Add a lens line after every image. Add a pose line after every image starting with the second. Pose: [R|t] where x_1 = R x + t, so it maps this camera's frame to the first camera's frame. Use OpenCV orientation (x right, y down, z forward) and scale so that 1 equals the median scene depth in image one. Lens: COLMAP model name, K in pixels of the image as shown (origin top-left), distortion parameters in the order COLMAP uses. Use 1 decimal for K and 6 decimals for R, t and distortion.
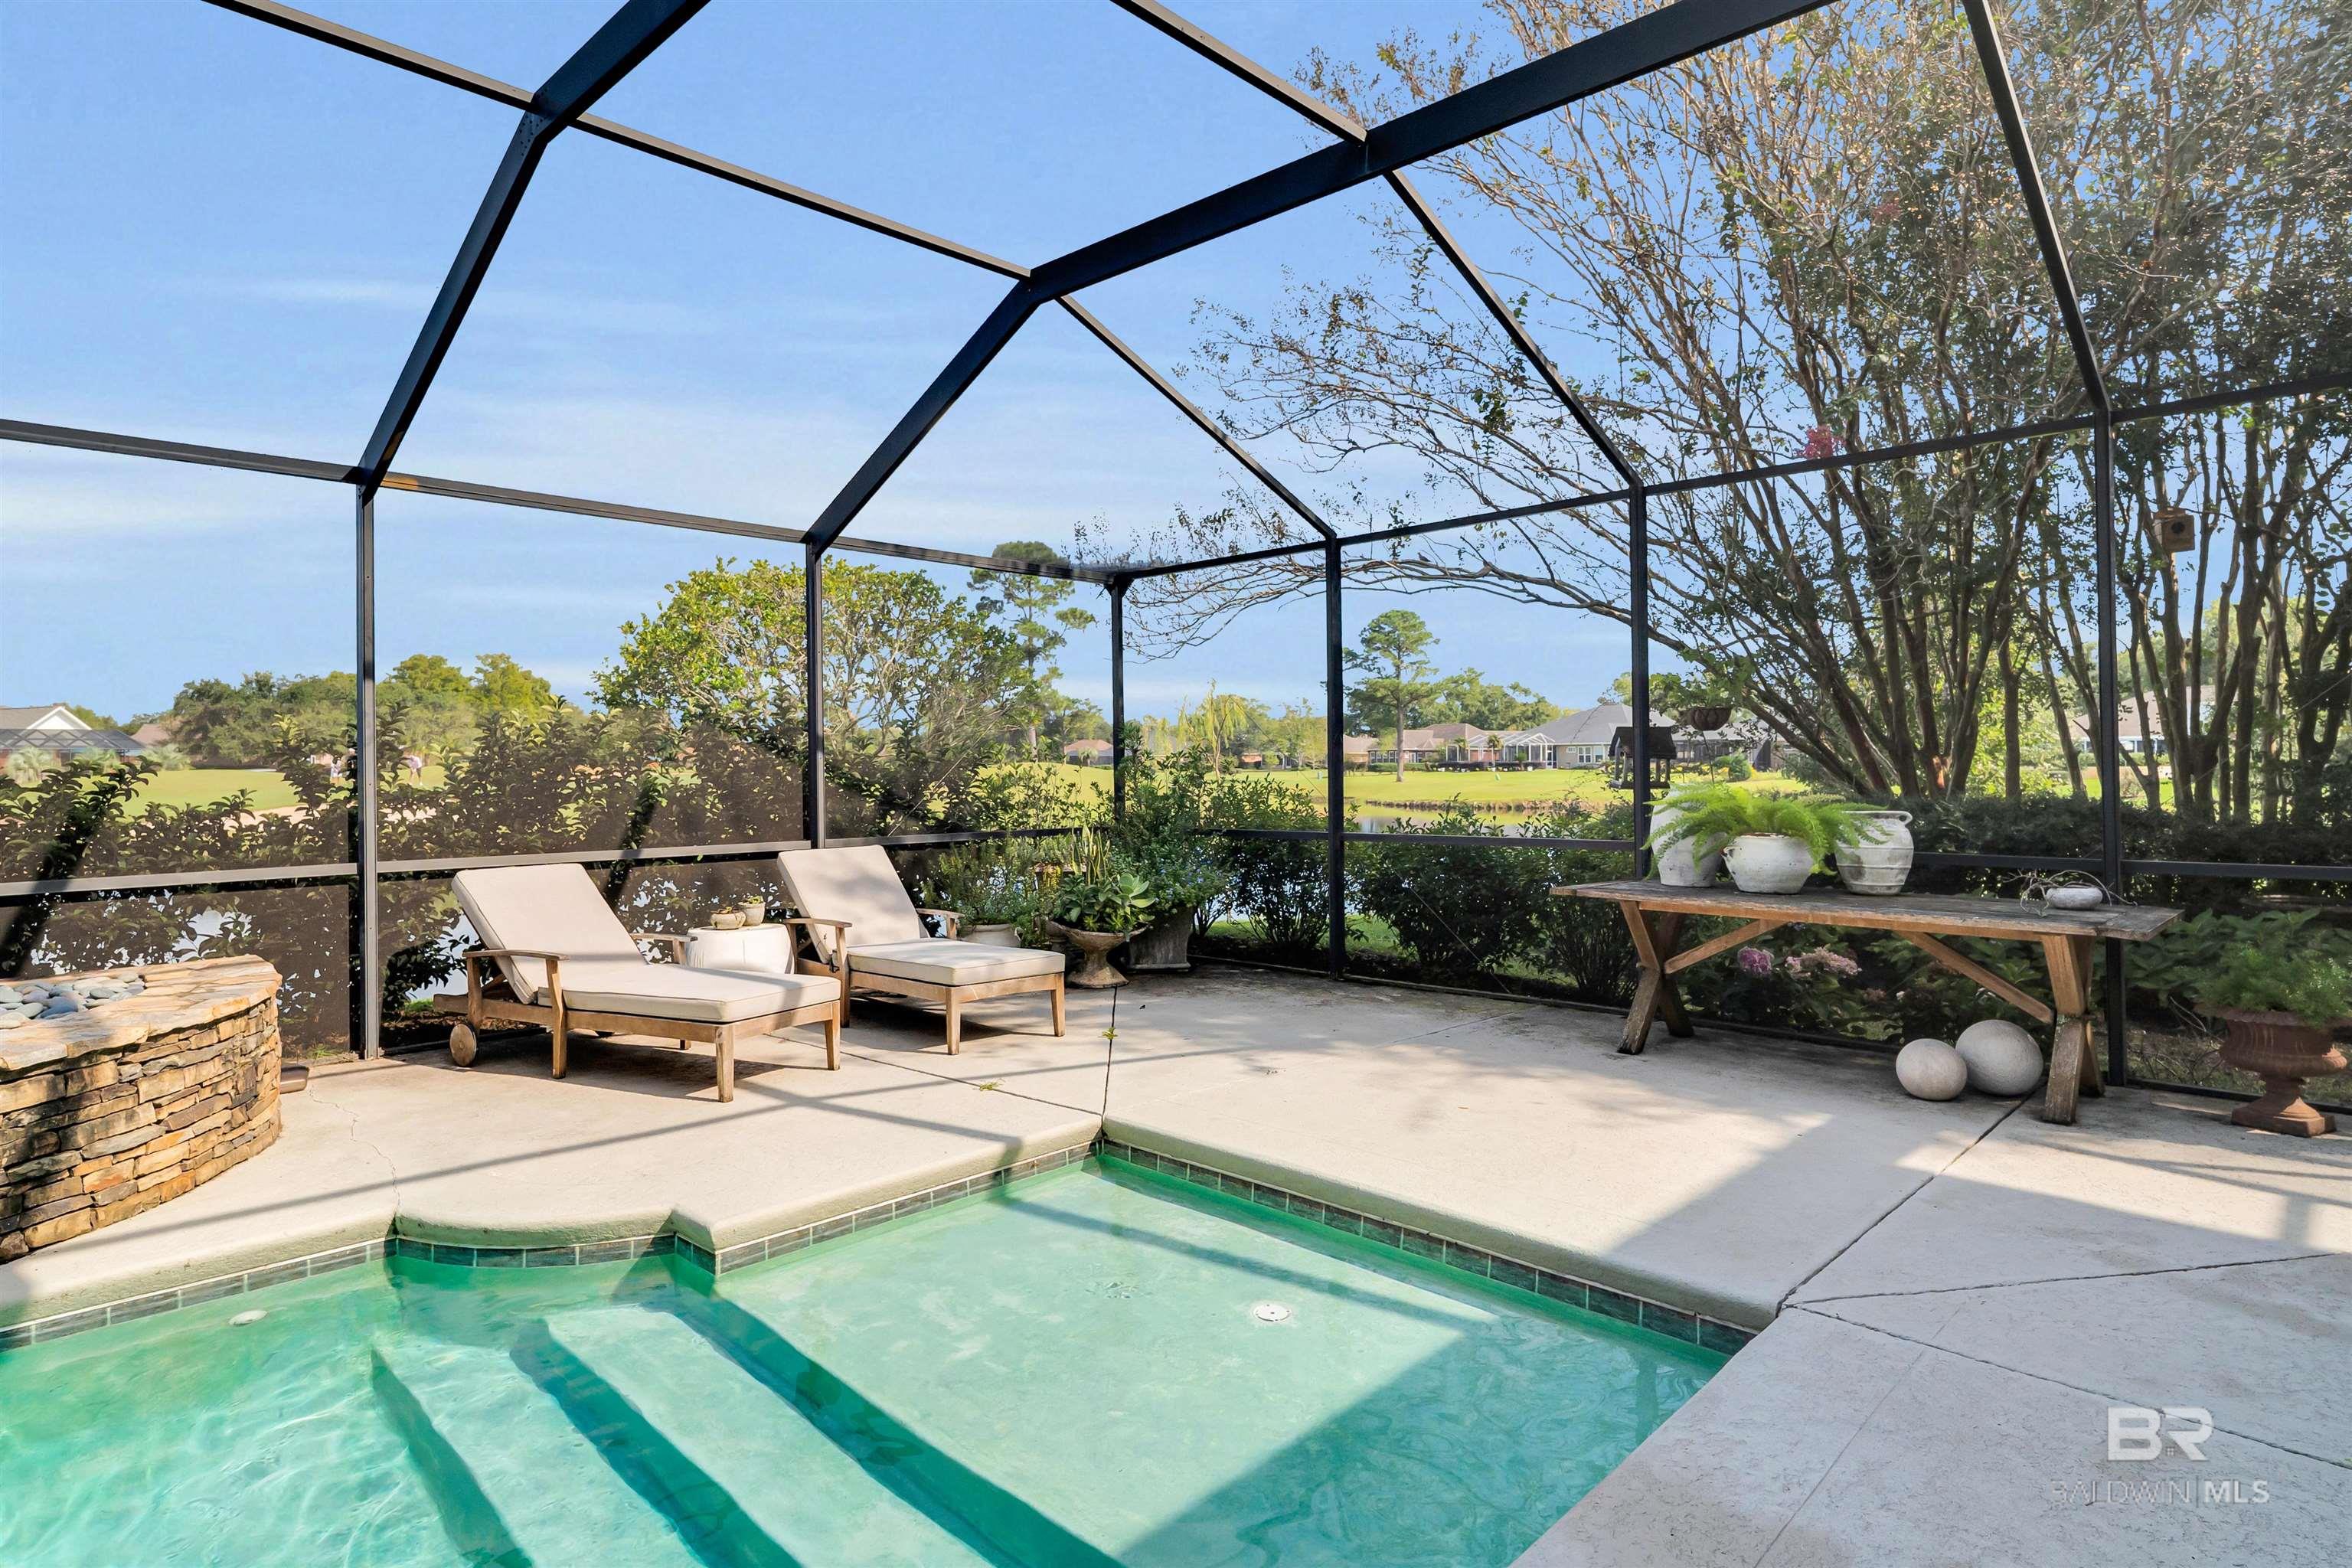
lens RADIAL K [[1249.4, 0, 1163.3], [0, 1249.4, 775.1], [0, 0, 1]] dist [0.001324, 0.000179]
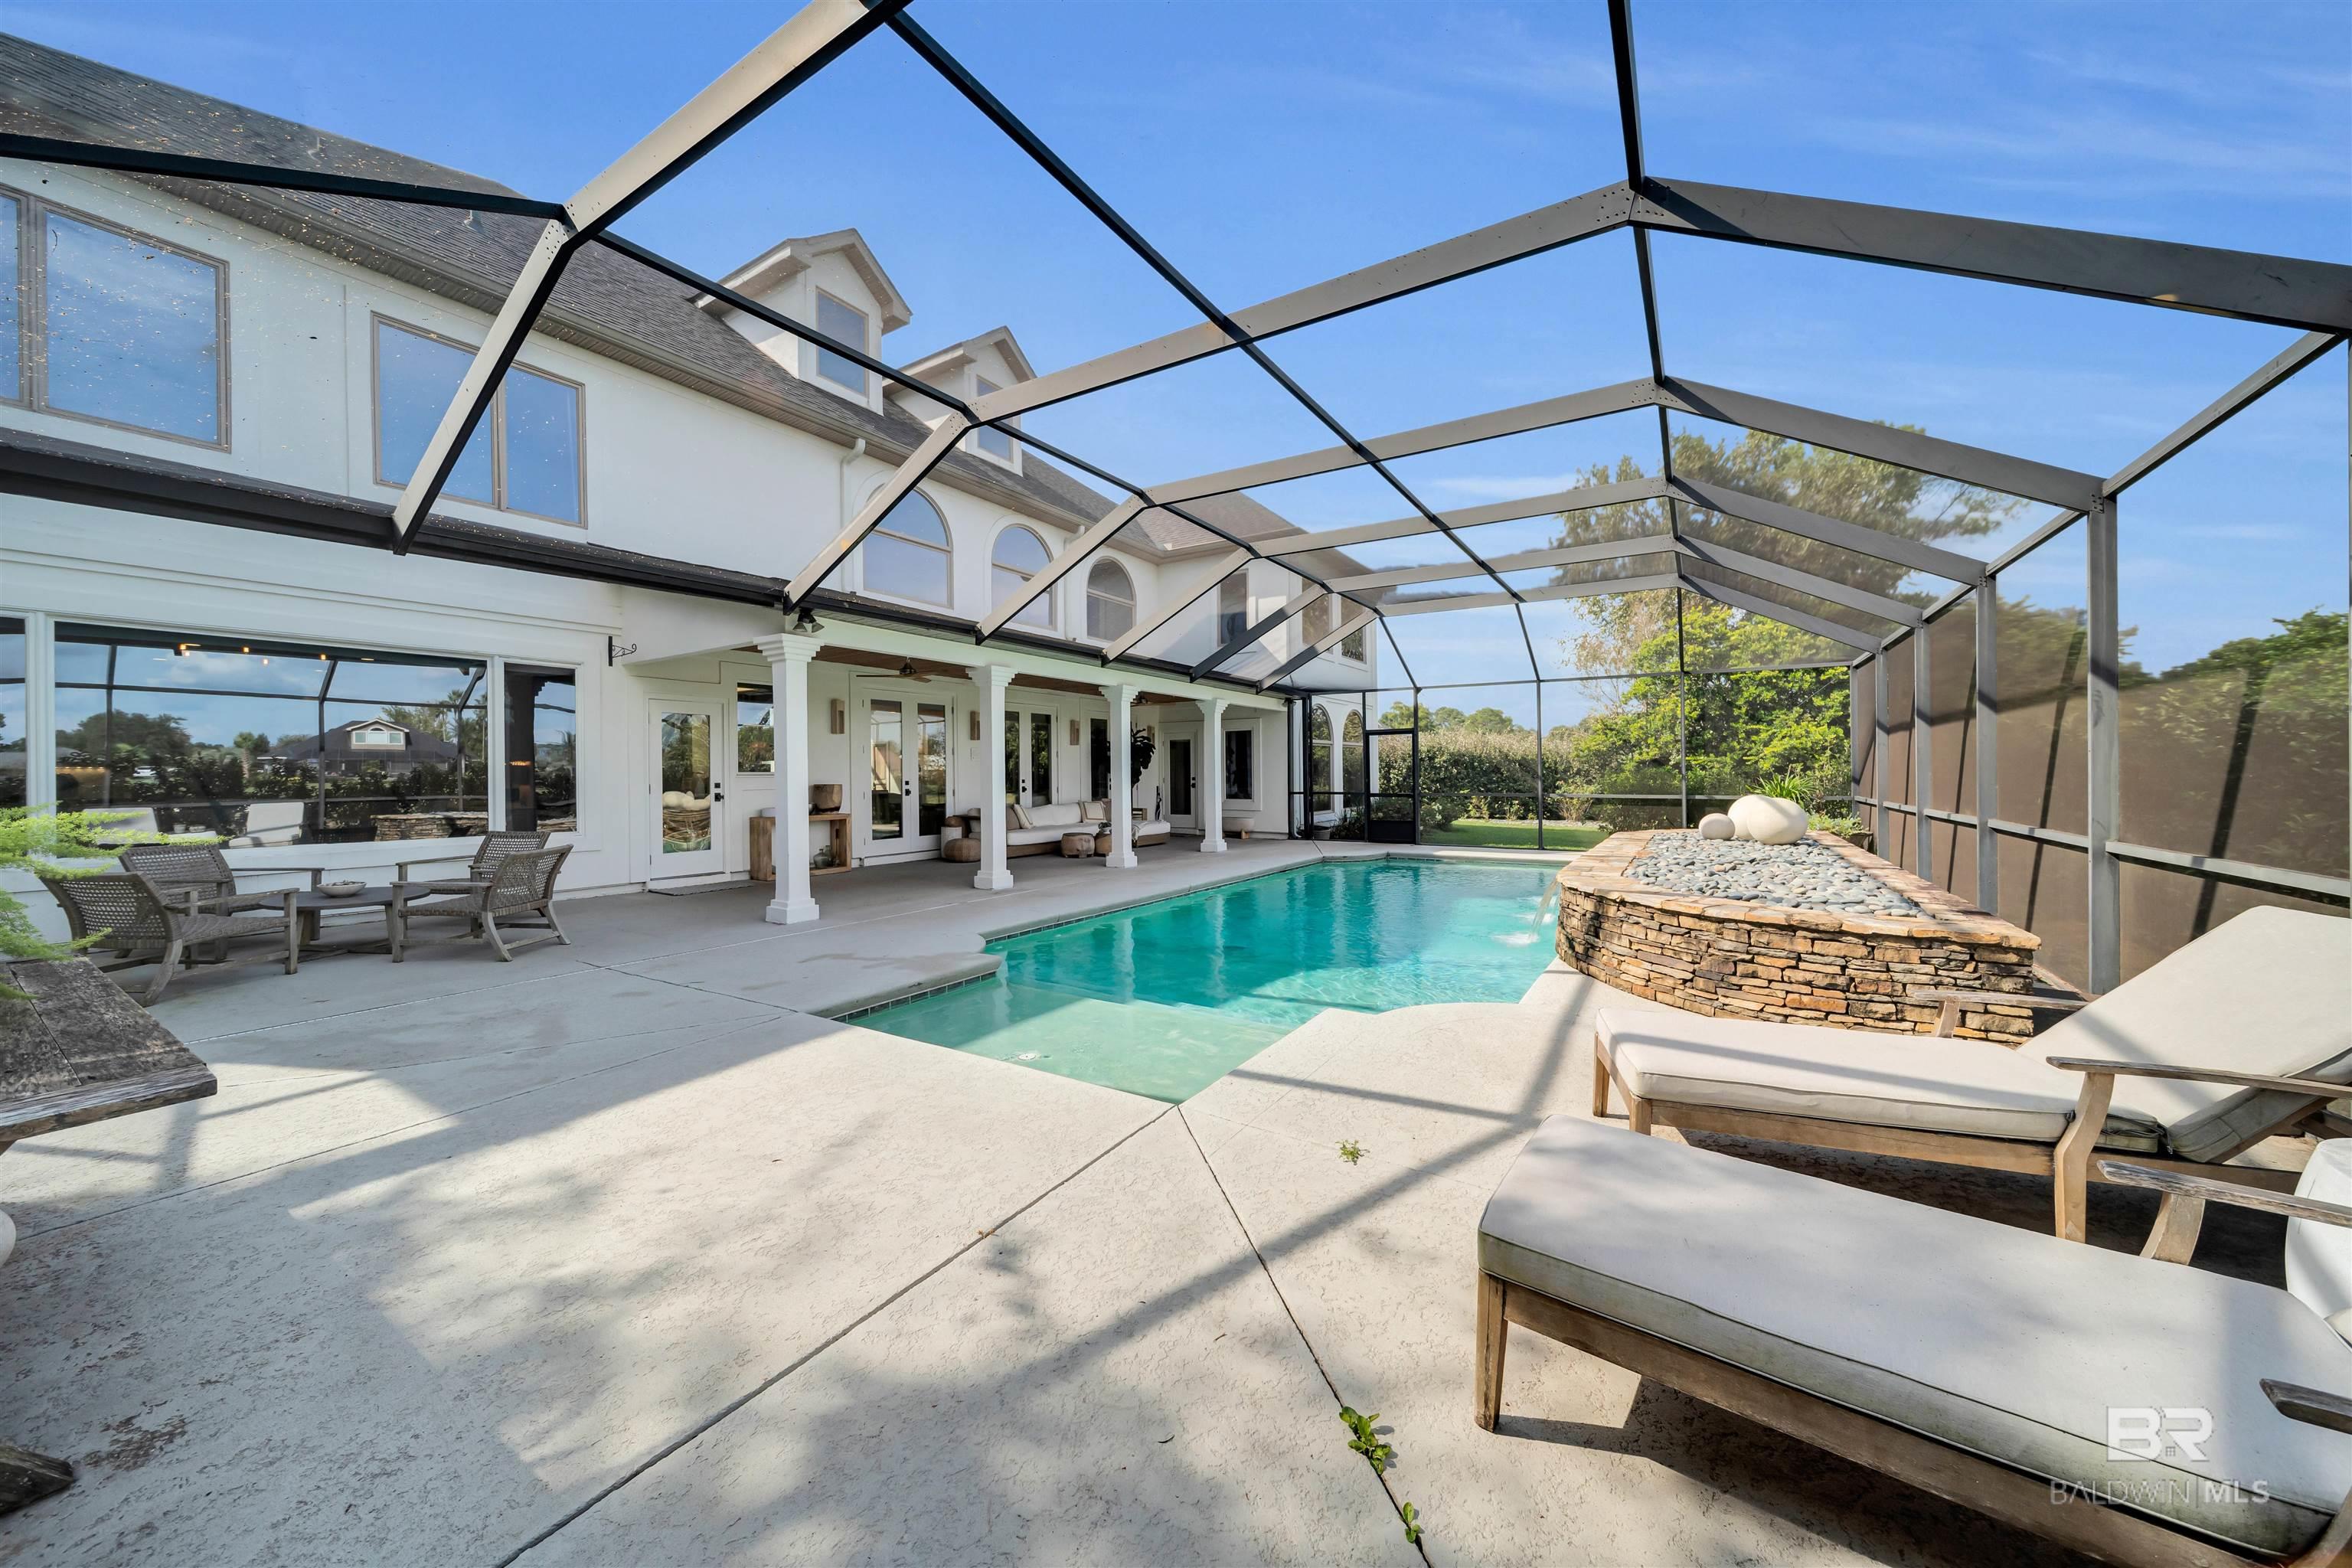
lens RADIAL K [[820.9, 0, 1176.9], [0, 820.9, 775.4], [0, 0, 1]] dist [-0.001077, -0.000345]
pose [[-0.982587, 0.015995, -0.185111, 0.039867], [0.014384, 0.999846, 0.010041, -0.001901], [0.185243, 0.007203, -0.982666, 1.015083]]
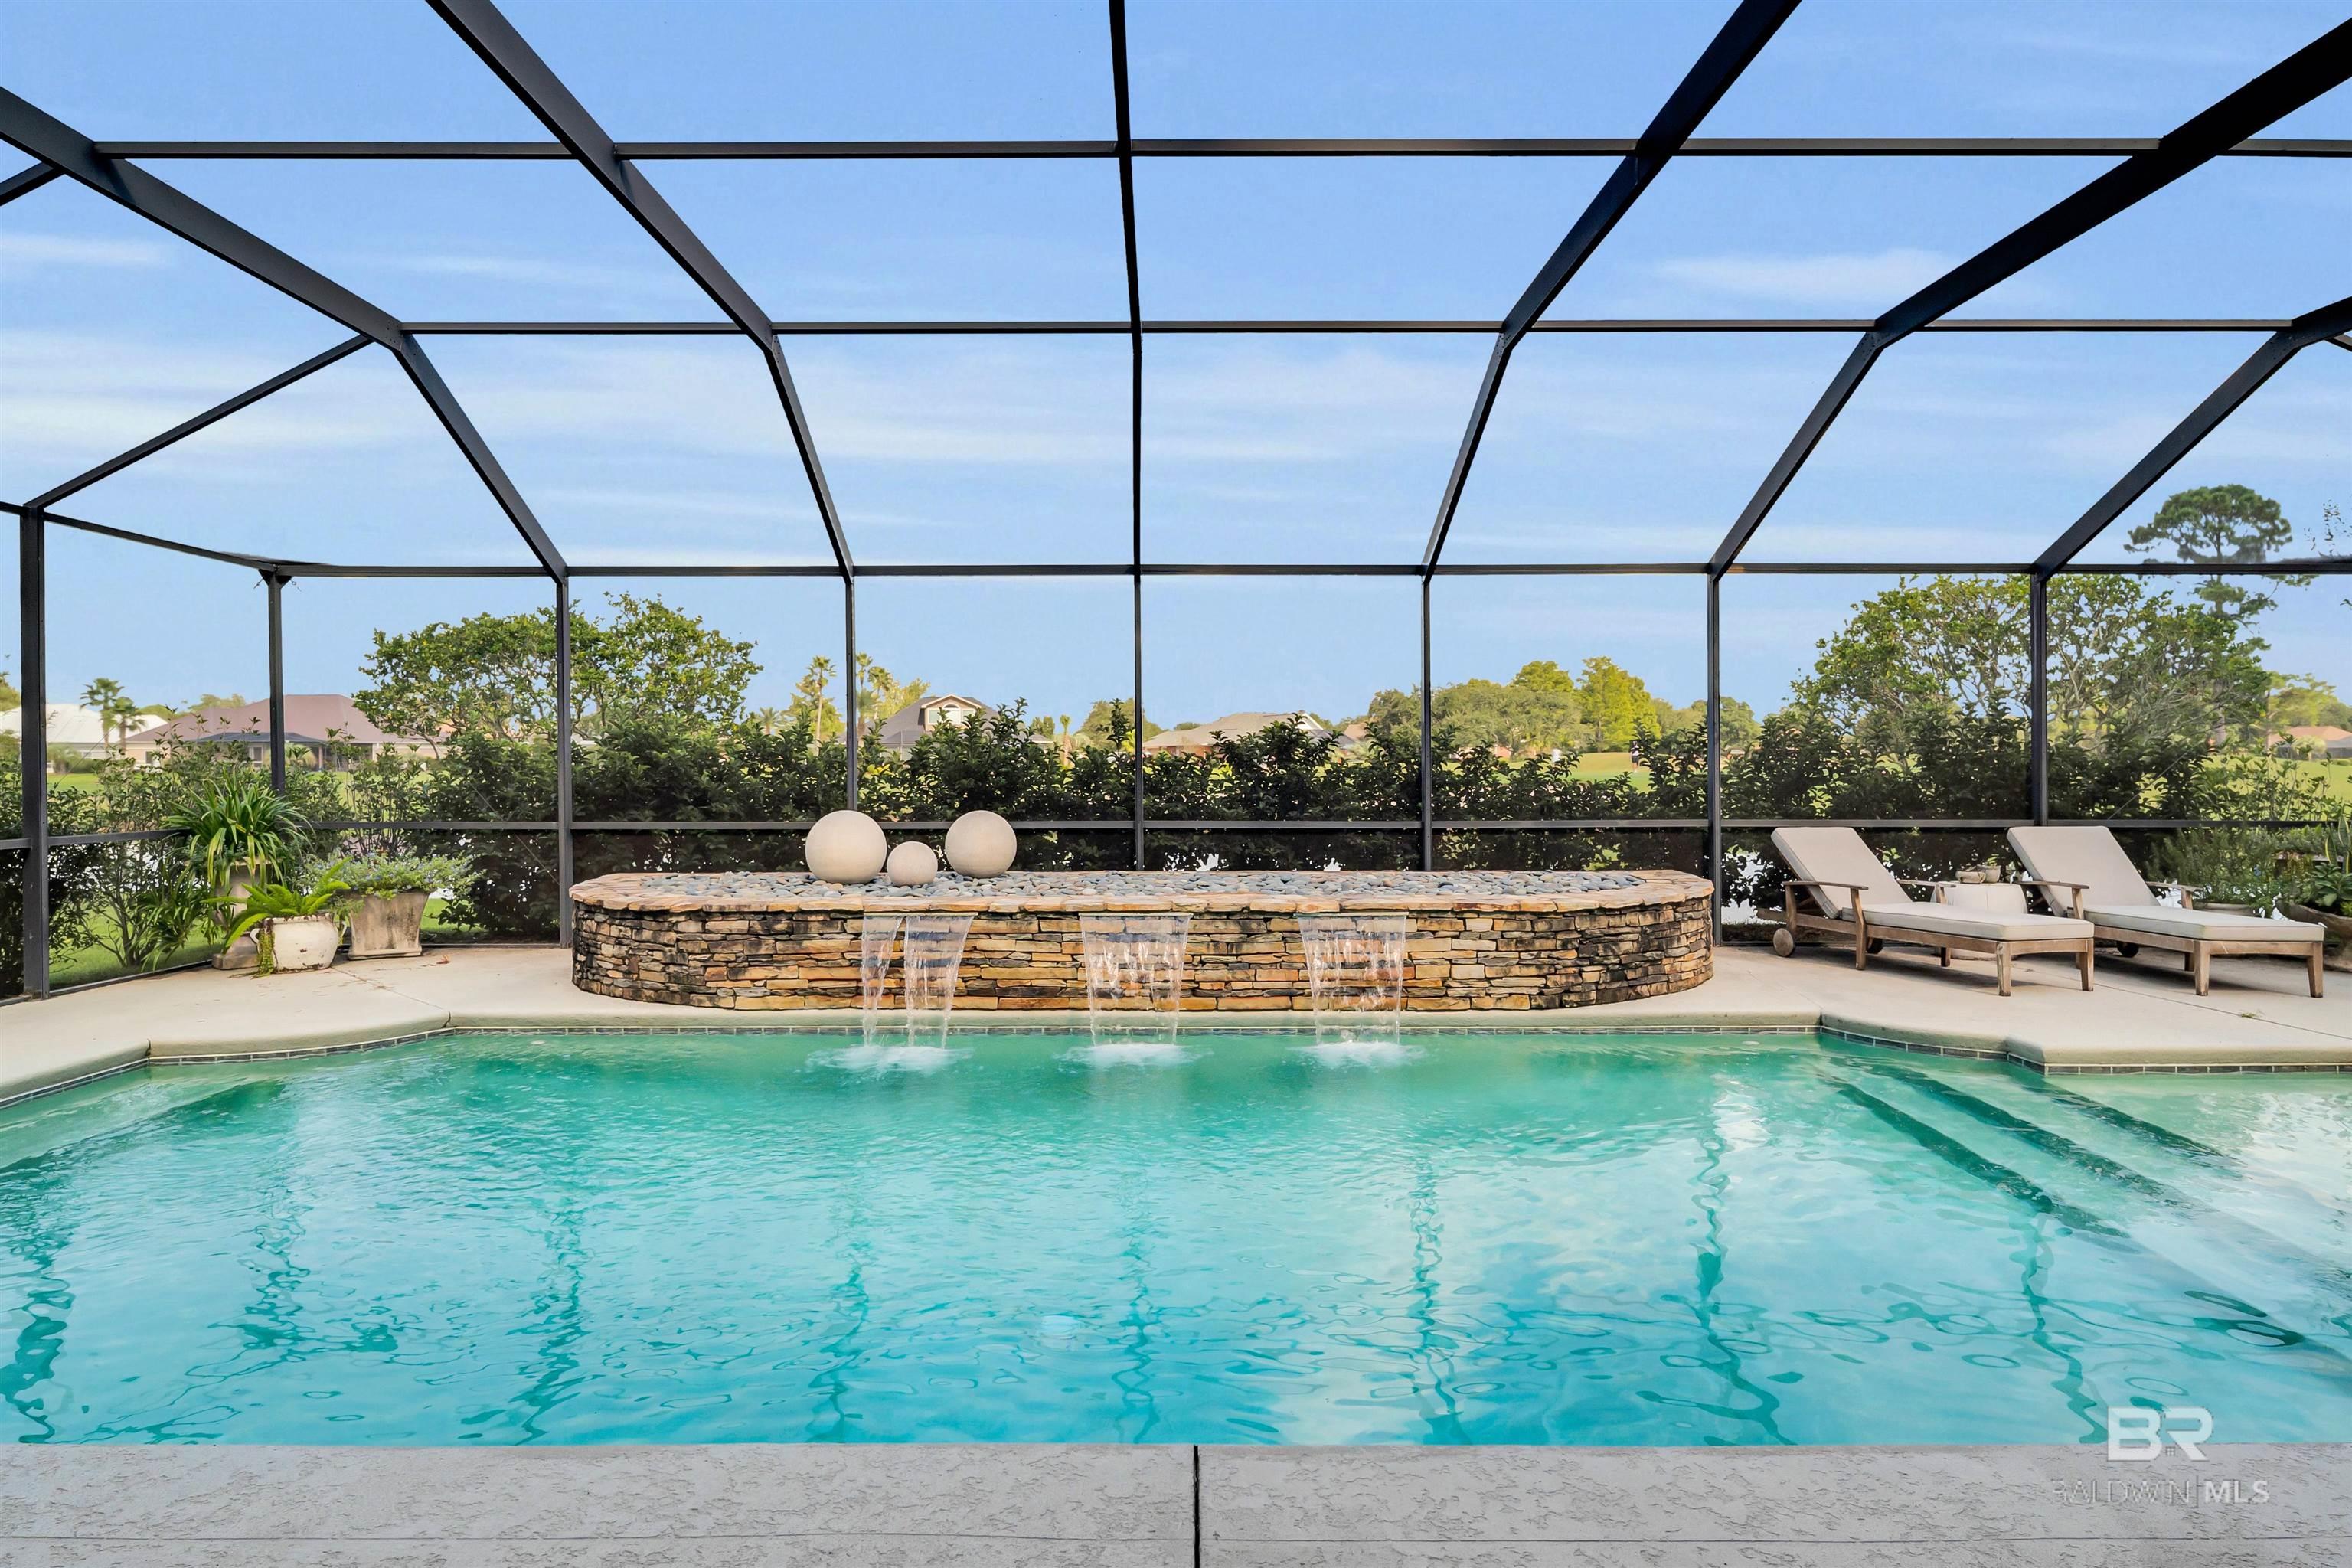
lens RADIAL K [[1249.4, 0, 1179.0], [0, 1249.4, 775.9], [0, 0, 1]] dist [0.001324, 0.000179]
pose [[0.702111, 0.014807, -0.711913, -0.001814], [-0.009840, 0.999890, 0.011091, 0.003929], [0.711999, -0.000782, 0.702180, -0.422928]]
